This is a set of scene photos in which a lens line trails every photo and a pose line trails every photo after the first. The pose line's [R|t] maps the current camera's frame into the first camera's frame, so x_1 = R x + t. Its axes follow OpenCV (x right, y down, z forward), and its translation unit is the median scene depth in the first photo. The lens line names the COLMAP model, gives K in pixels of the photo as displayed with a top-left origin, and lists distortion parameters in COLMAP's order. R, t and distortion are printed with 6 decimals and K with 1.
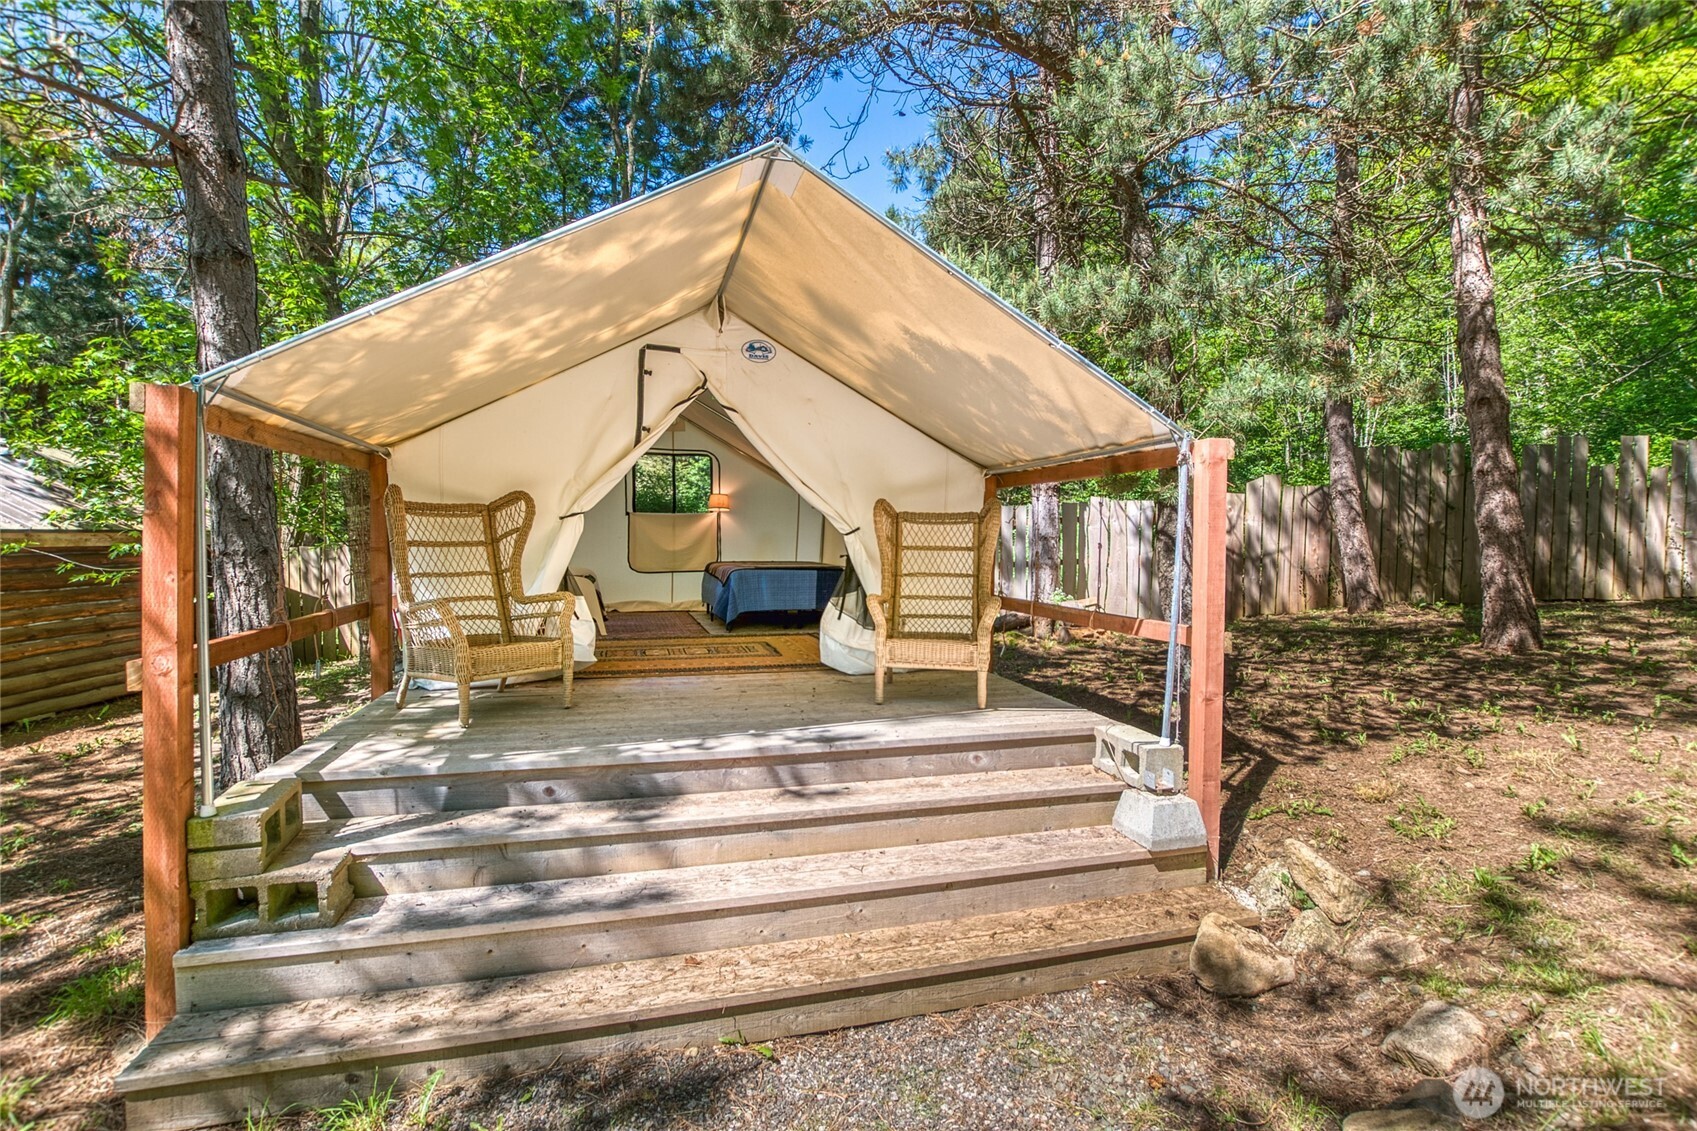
lens RADIAL K [[766.7, 0, 843.7], [0, 766.7, 539.3], [0, 0, 1]] dist [-0.022081, -0.000069]
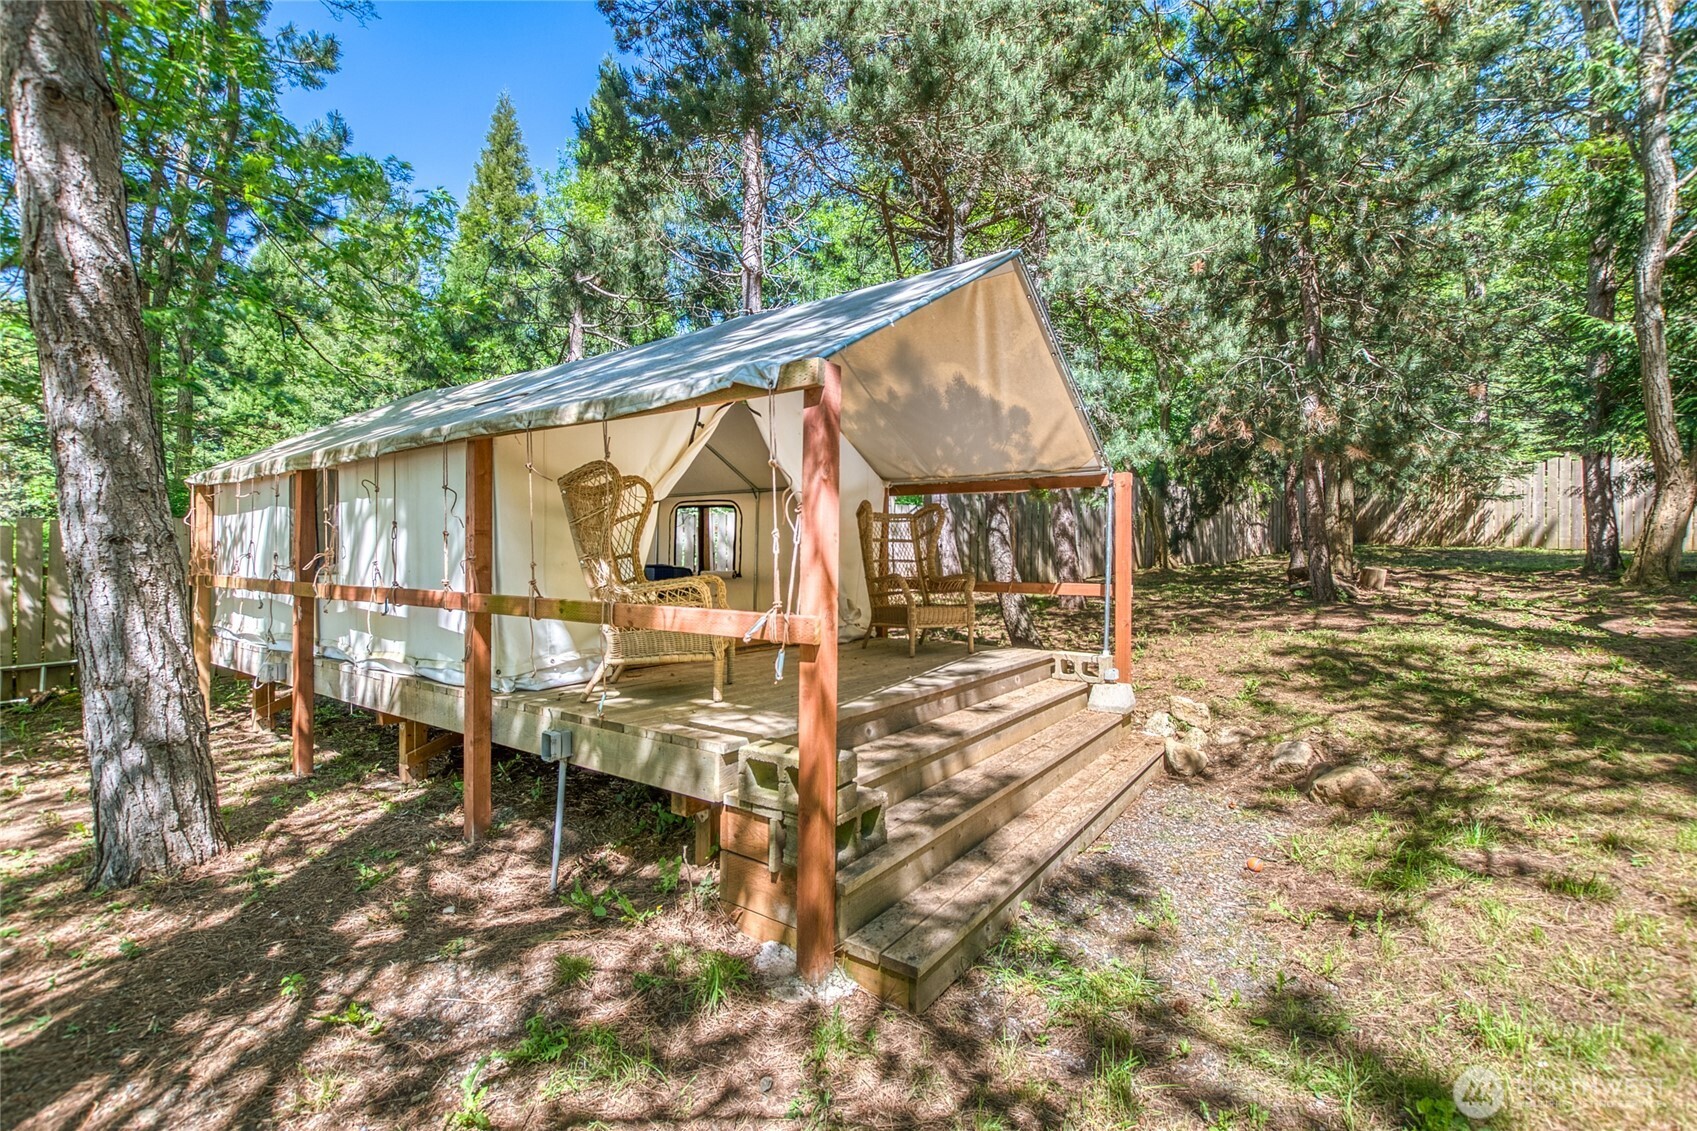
lens RADIAL K [[766.7, 0, 843.7], [0, 766.7, 539.3], [0, 0, 1]] dist [-0.022081, -0.000069]
pose [[0.762958, 0.010921, 0.646356, -0.805935], [0.002727, 0.999794, -0.020112, 0.036602], [-0.646443, 0.017107, 0.762771, 0.071377]]
